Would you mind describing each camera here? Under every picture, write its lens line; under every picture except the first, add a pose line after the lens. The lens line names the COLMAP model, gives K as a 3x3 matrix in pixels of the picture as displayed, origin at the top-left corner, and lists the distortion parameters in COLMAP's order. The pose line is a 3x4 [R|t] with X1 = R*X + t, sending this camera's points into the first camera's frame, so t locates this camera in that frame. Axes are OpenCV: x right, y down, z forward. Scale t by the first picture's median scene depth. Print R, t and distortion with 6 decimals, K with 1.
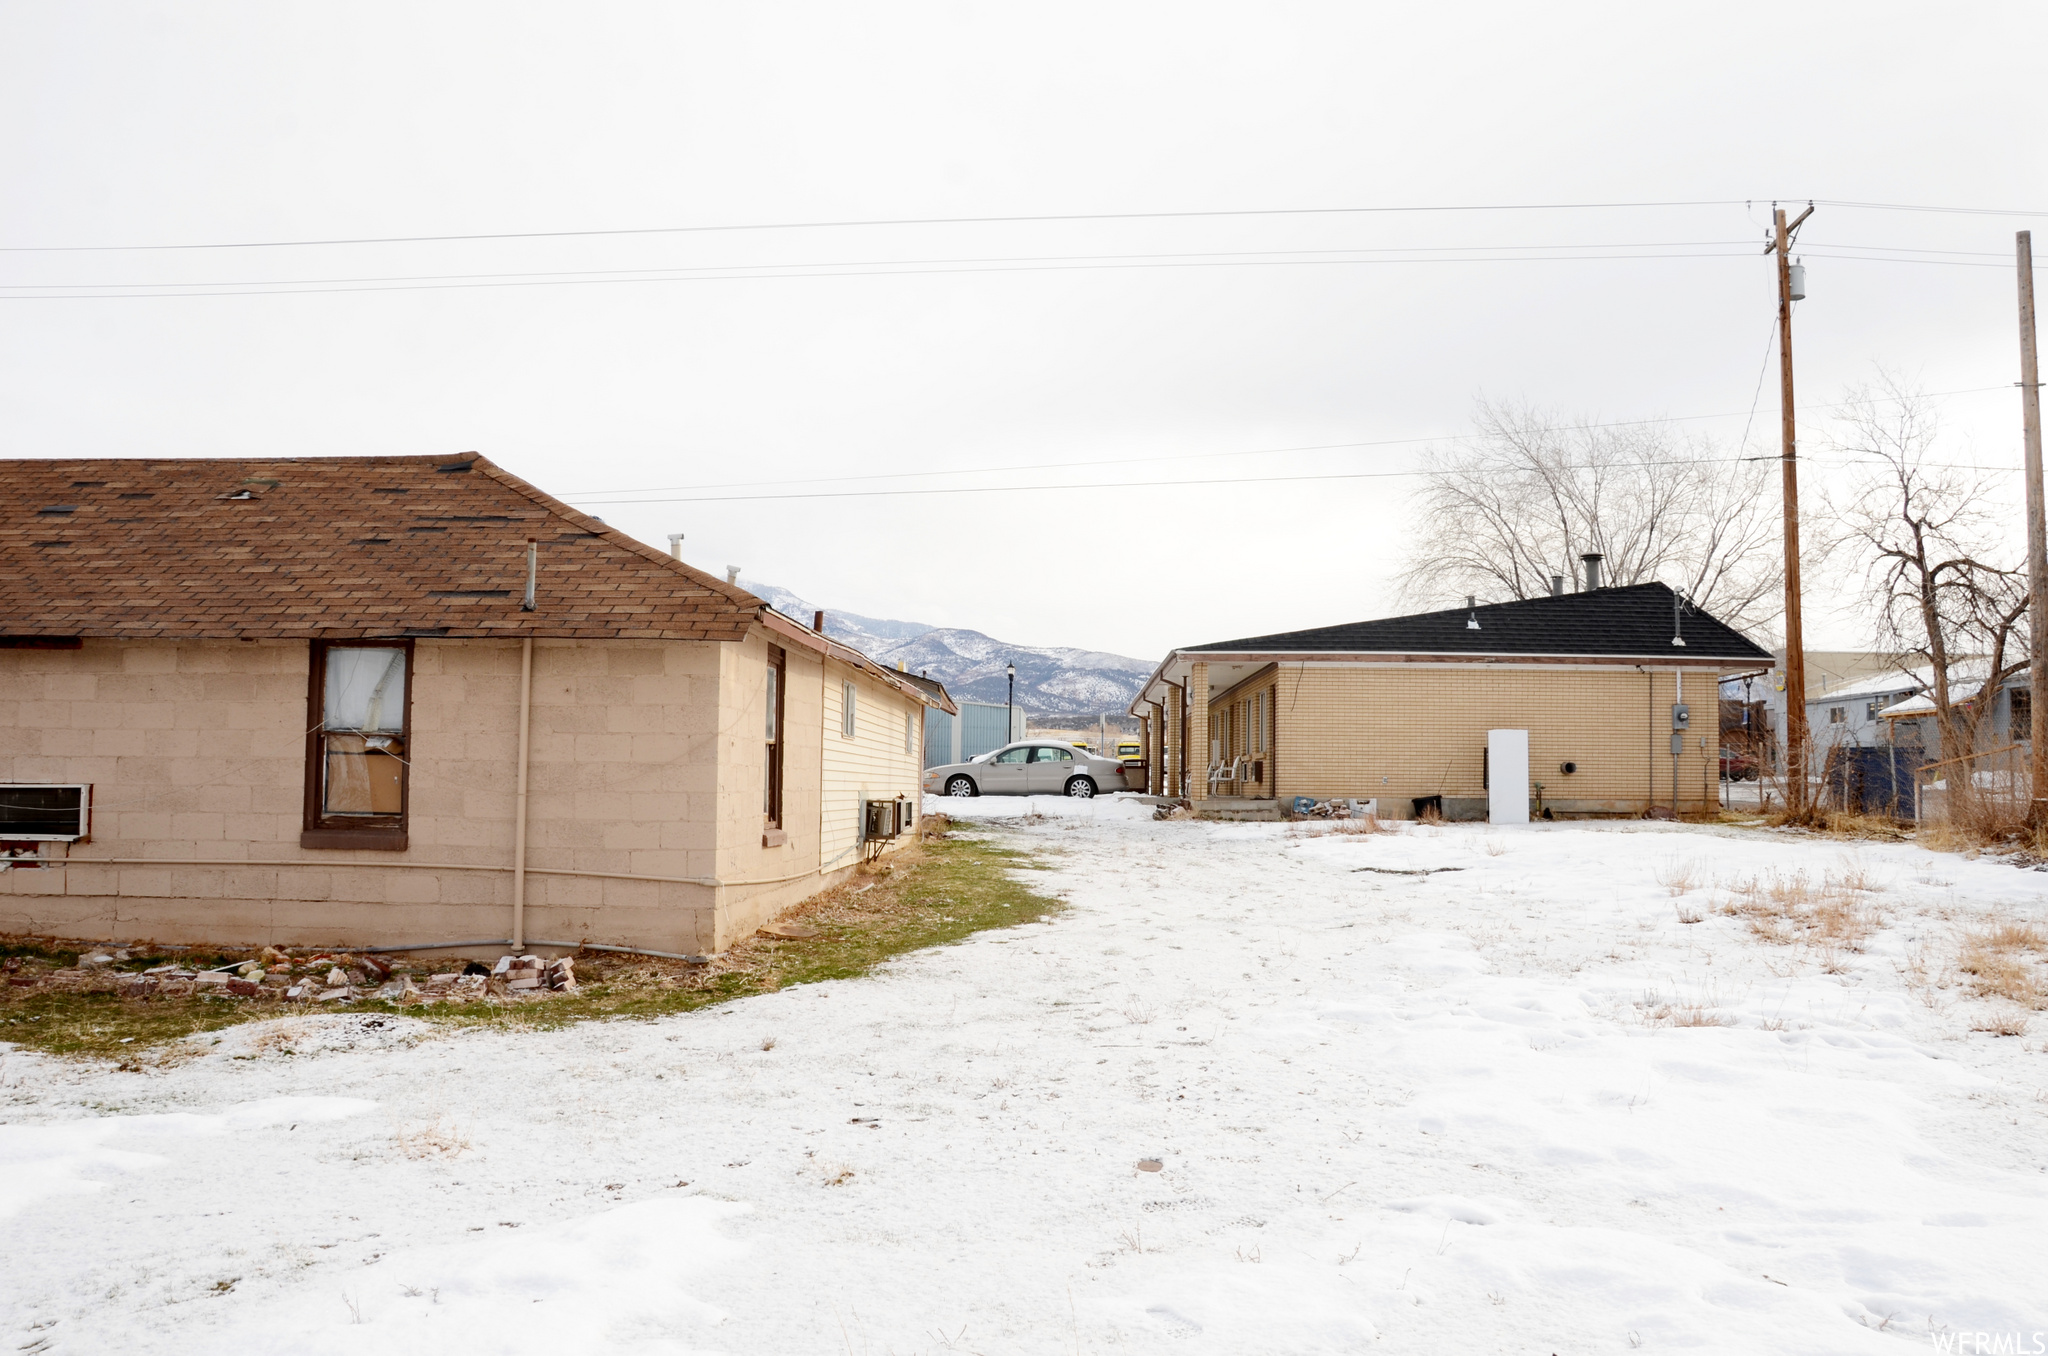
lens RADIAL K [[1605.8, 0, 1036.7], [0, 1605.8, 685.1], [0, 0, 1]] dist [-0.156061, 0.118660]
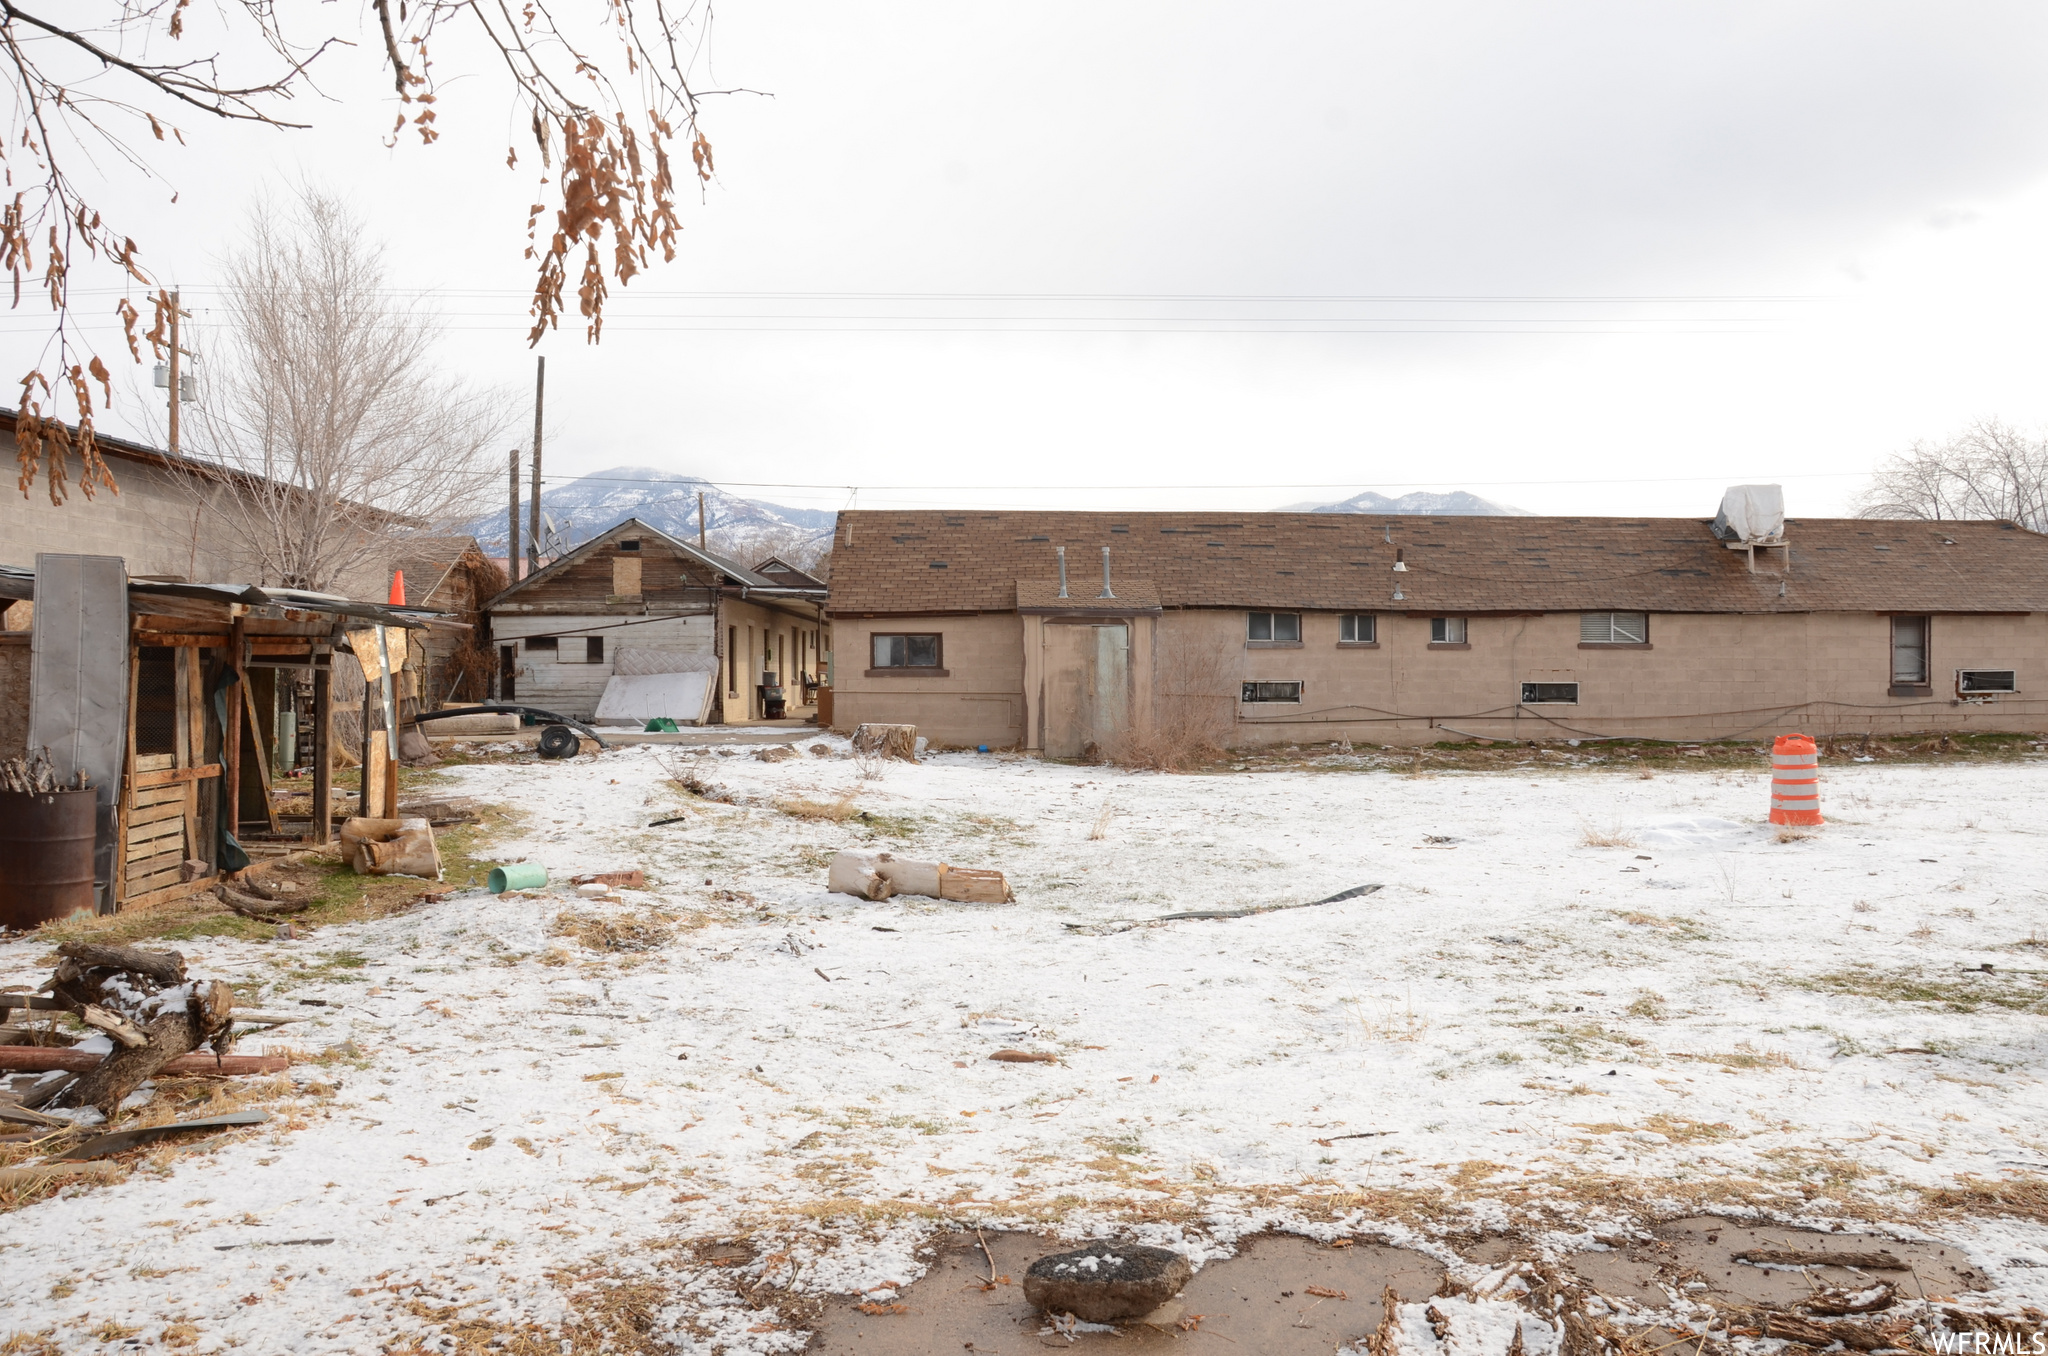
lens RADIAL K [[1605.8, 0, 1020.5], [0, 1605.8, 685.0], [0, 0, 1]] dist [-0.156061, 0.118660]
pose [[0.999197, -0.012495, 0.038069, -0.898639], [0.009814, 0.997512, 0.069815, -0.038282], [-0.038846, -0.069386, 0.996833, -0.544184]]
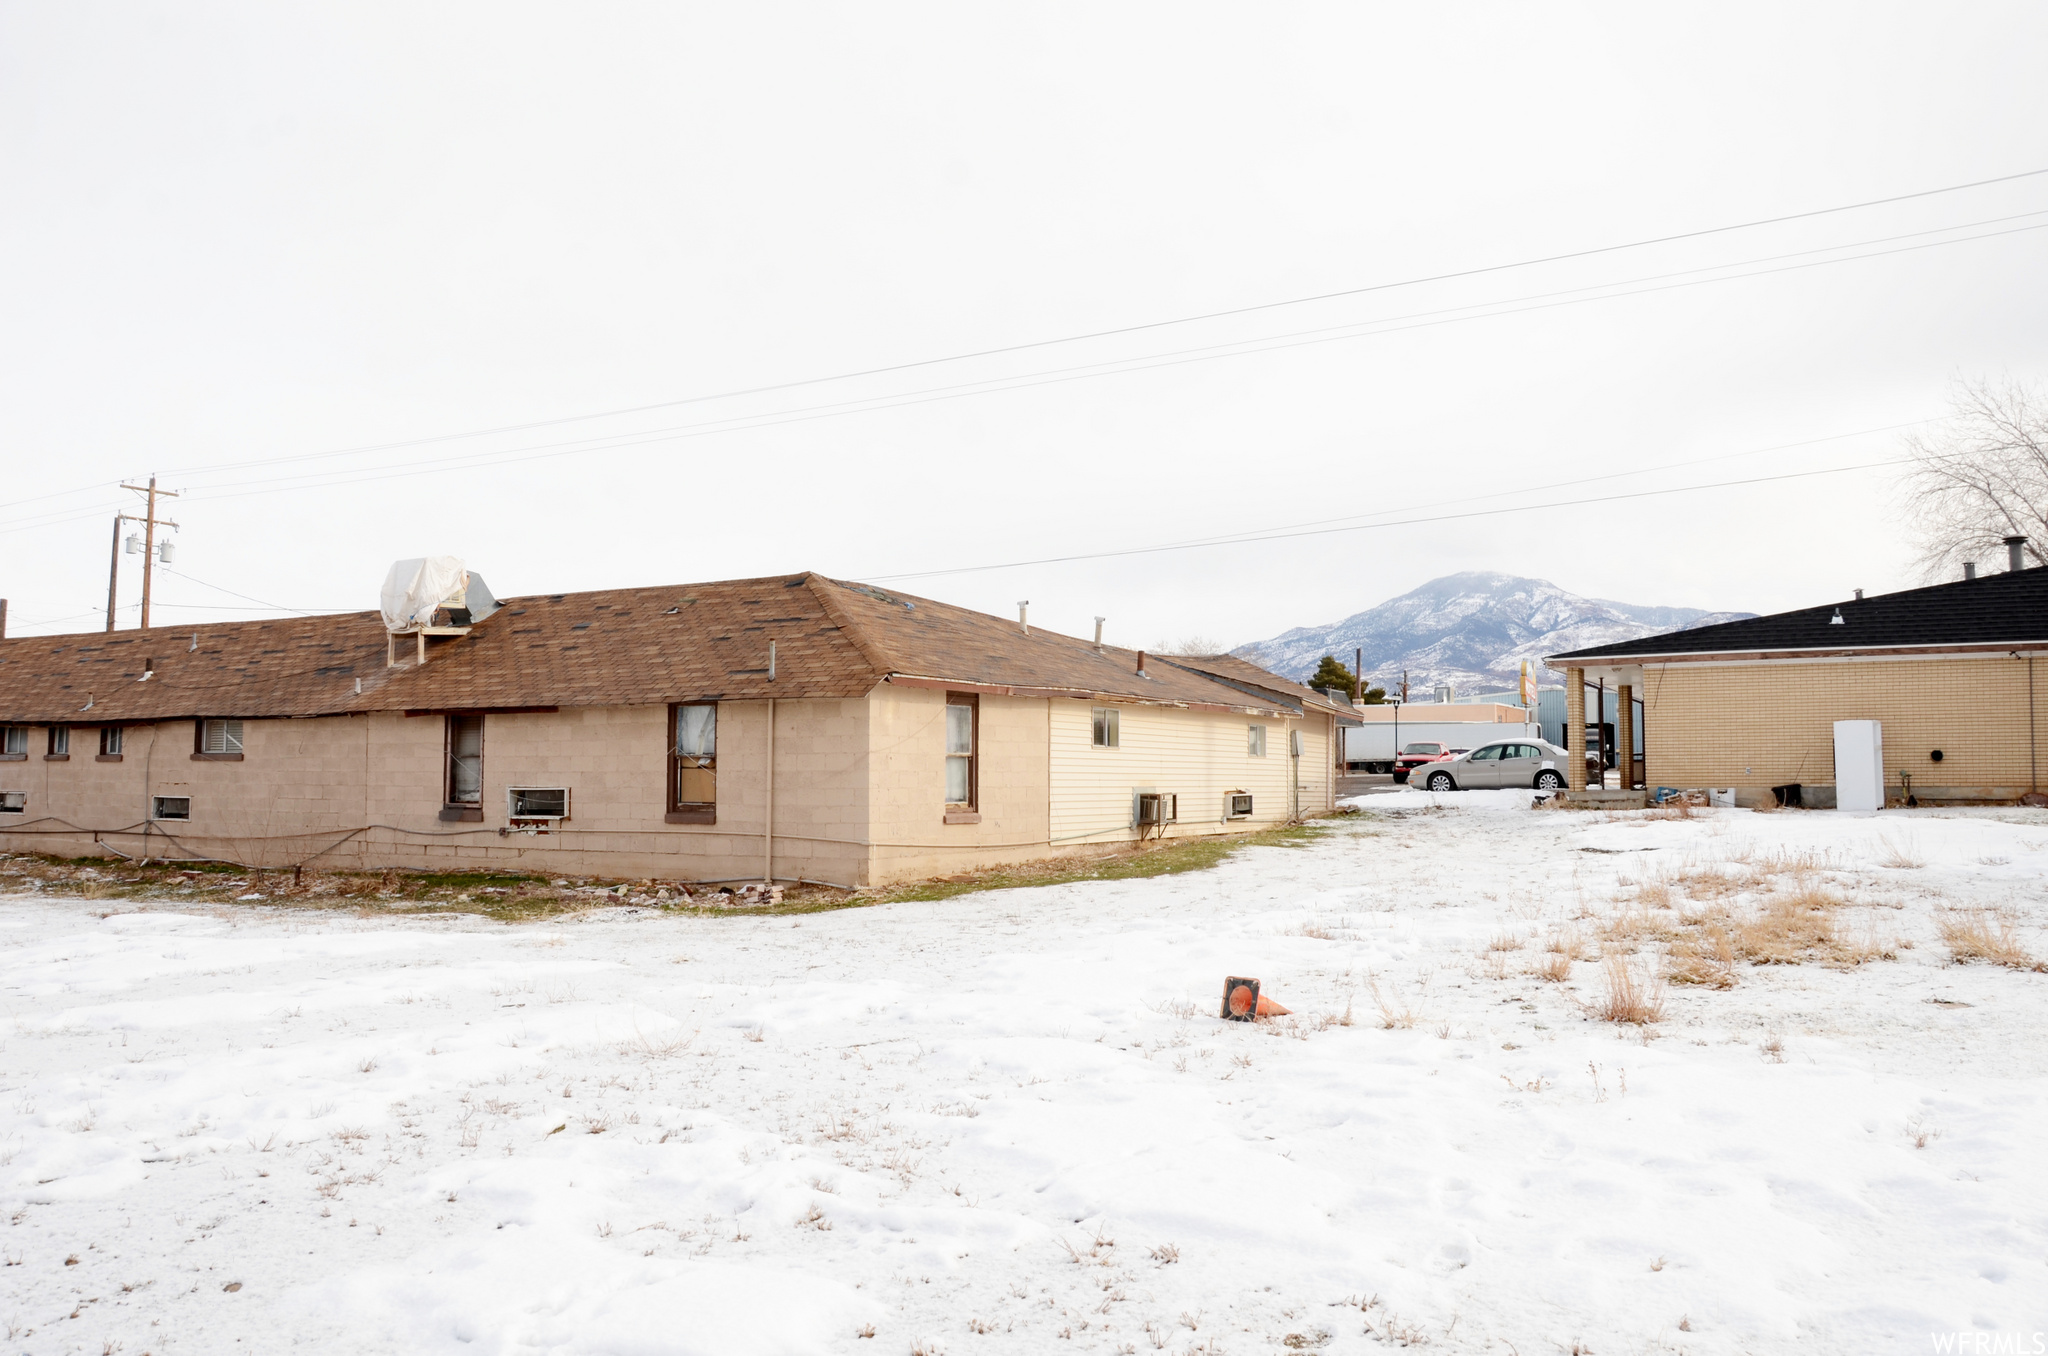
lens RADIAL K [[1605.8, 0, 1029.3], [0, 1605.8, 655.9], [0, 0, 1]] dist [-0.156061, 0.118660]
pose [[0.888638, -0.046240, -0.456271, 0.272802], [0.037907, 0.998905, -0.027404, -0.006688], [0.457039, 0.007056, 0.889419, -0.150805]]
